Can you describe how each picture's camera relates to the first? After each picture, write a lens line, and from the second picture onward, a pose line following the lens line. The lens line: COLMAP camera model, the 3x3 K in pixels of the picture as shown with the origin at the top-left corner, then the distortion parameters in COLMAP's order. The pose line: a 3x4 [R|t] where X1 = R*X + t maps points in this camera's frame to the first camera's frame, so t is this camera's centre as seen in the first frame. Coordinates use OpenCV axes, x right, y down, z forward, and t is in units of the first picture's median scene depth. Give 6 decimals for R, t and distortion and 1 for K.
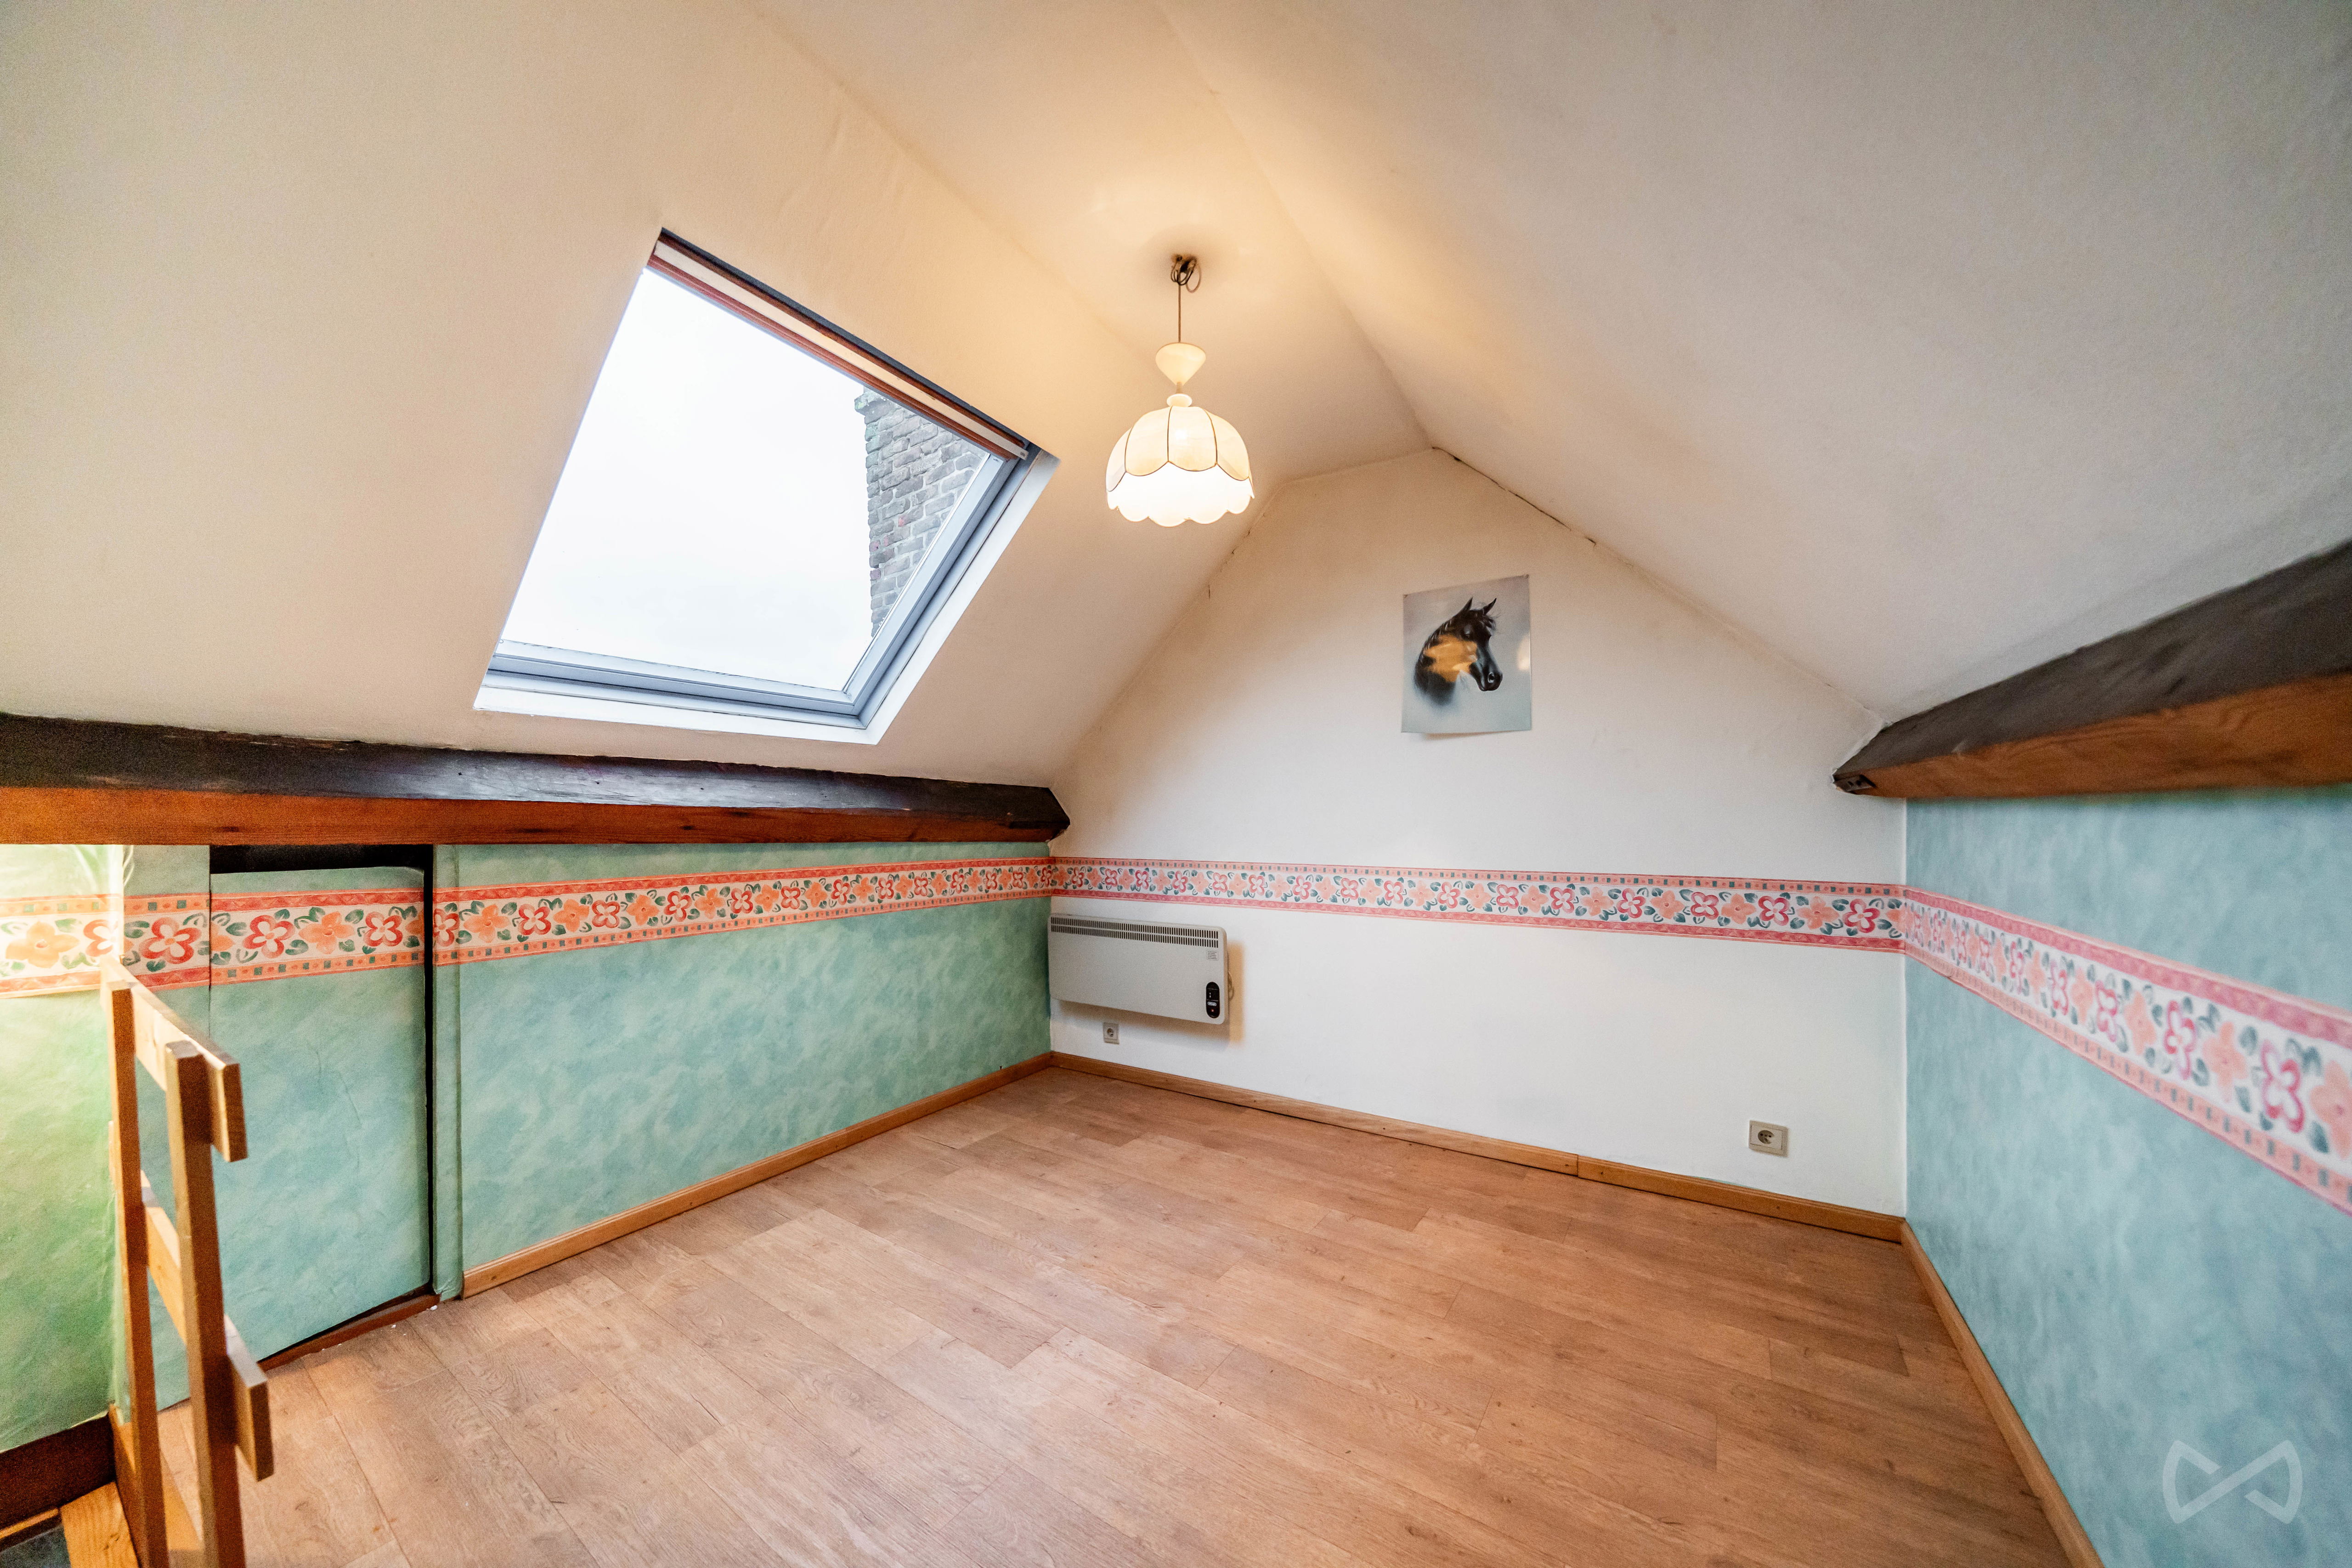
lens RADIAL K [[800.1, 0, 1165.4], [0, 800.1, 809.8], [0, 0, 1]] dist [-0.000338, -0.000054]
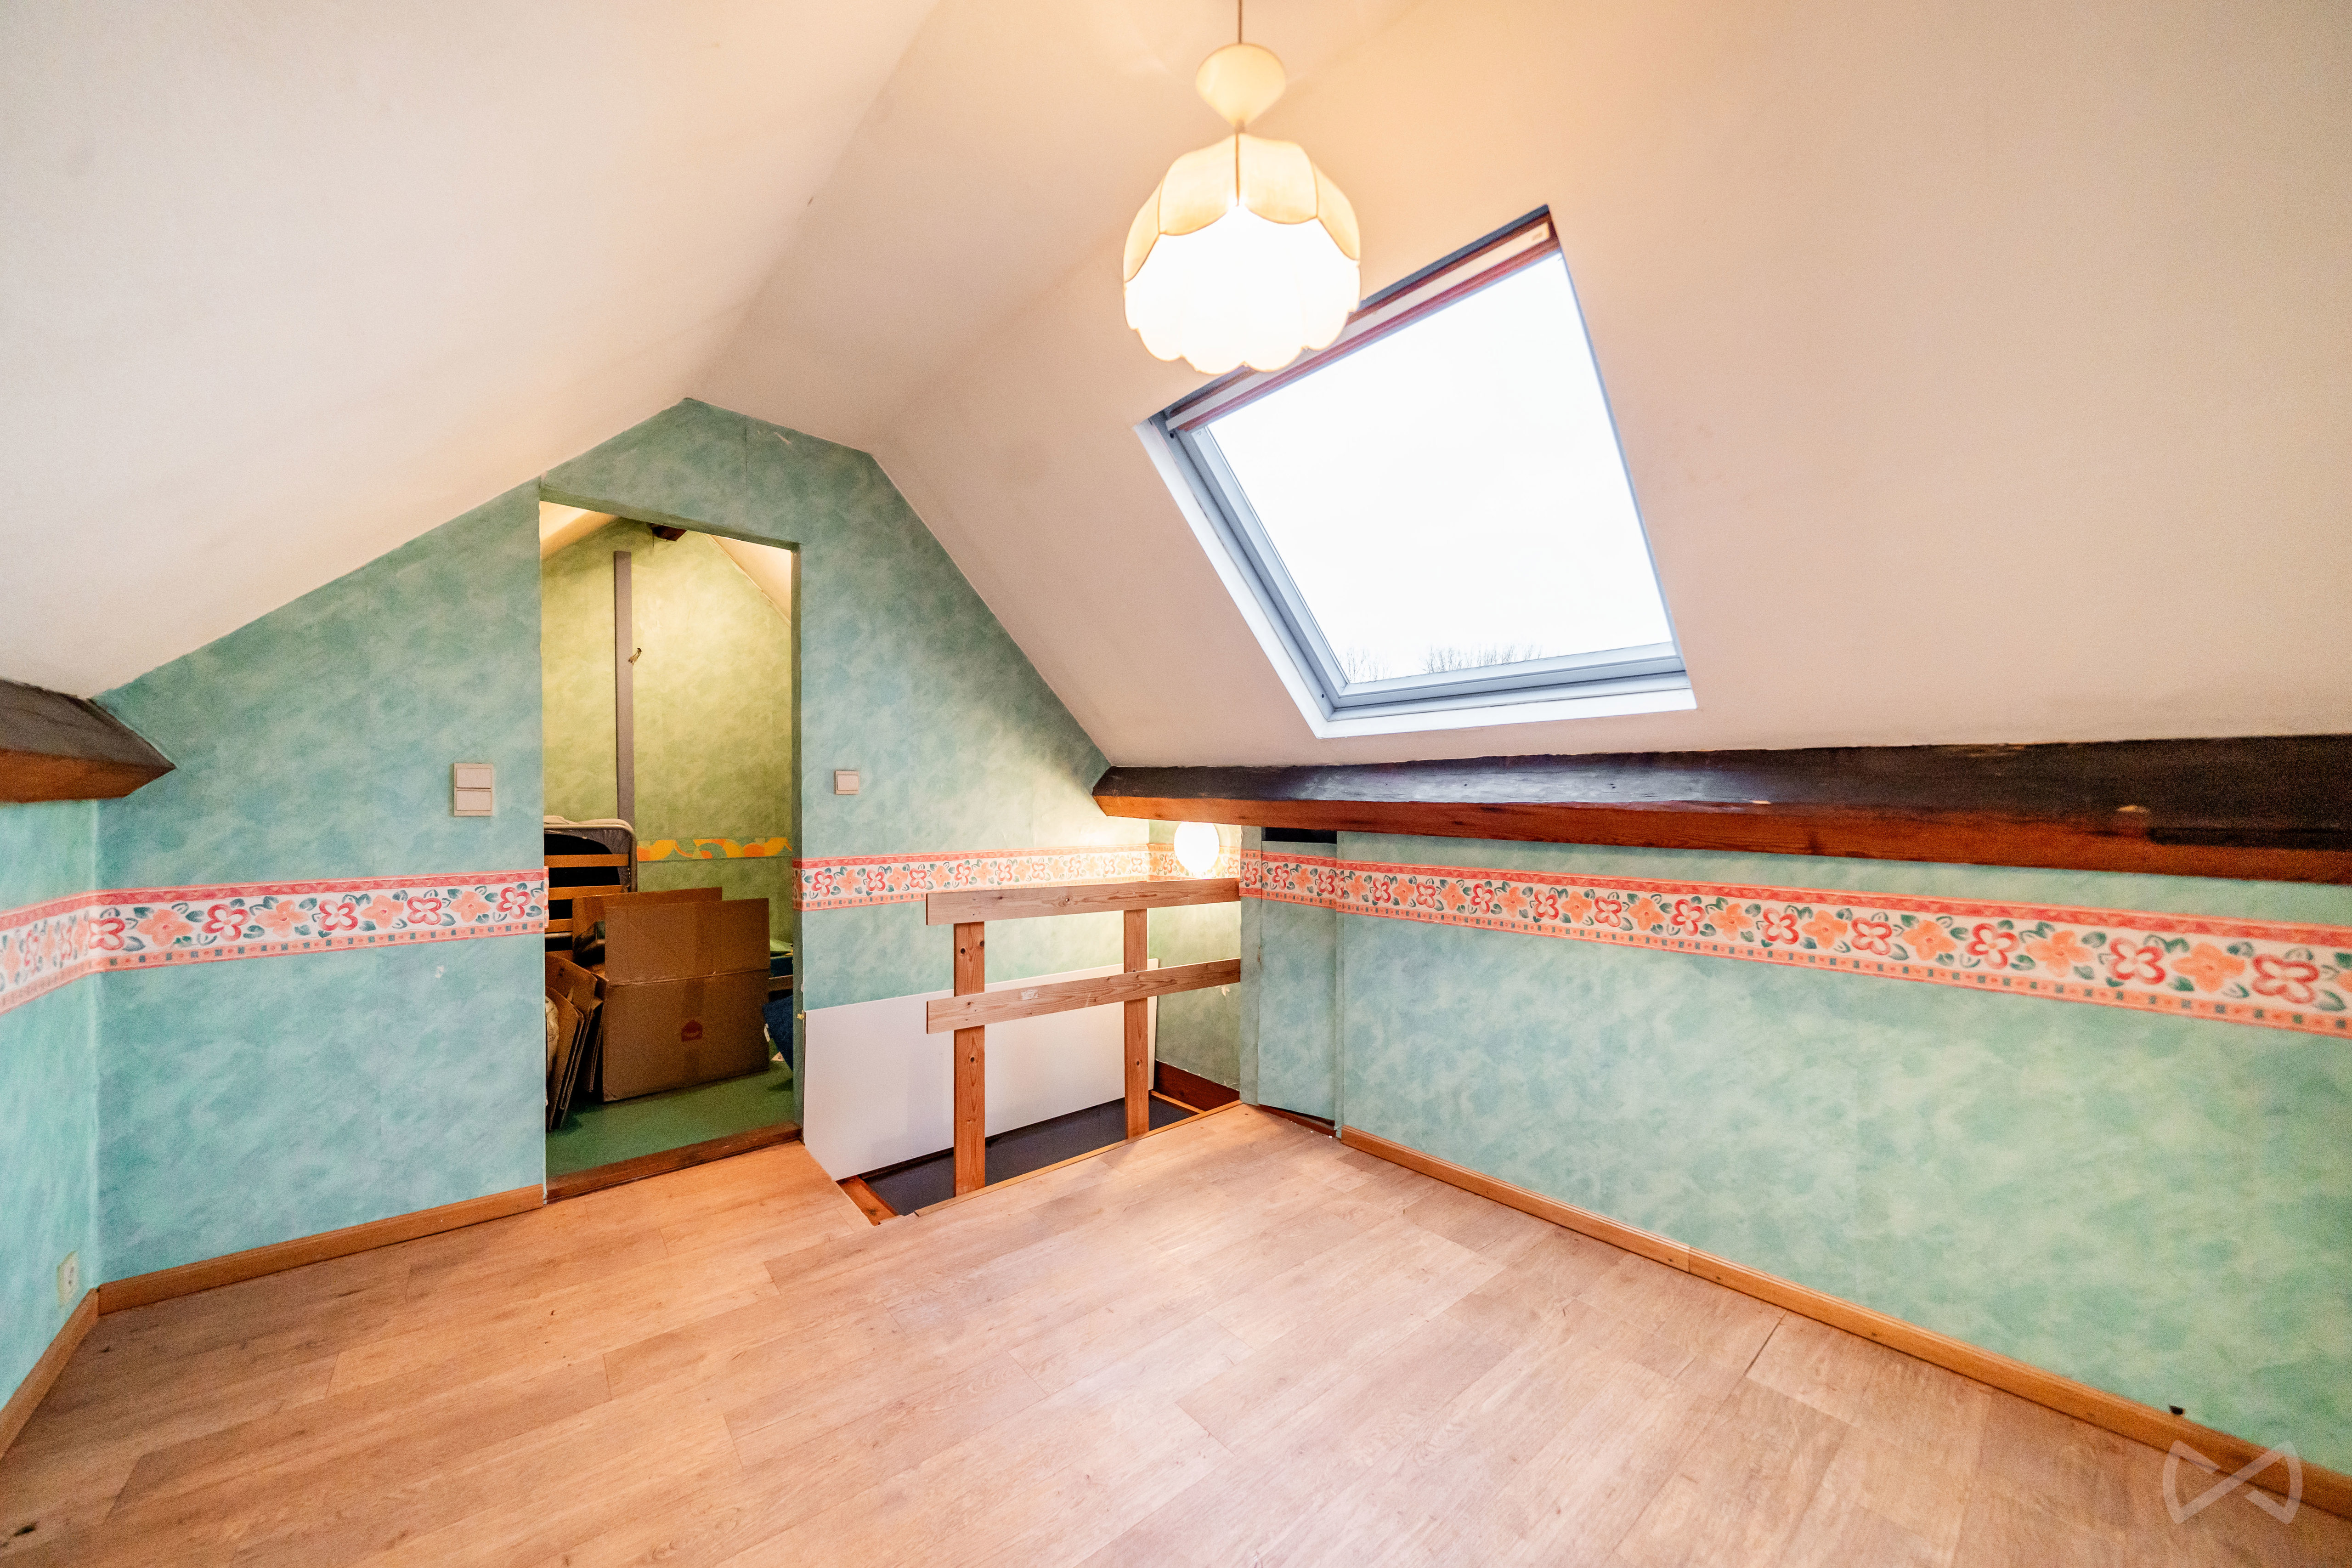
lens RADIAL K [[800.1, 0, 1165.4], [0, 800.1, 809.8], [0, 0, 1]] dist [-0.000338, -0.000054]
pose [[-0.264237, -0.008088, -0.964424, 0.481340], [-0.002186, 0.999967, -0.007787, 0.013530], [0.964455, 0.000051, -0.264246, 0.842208]]
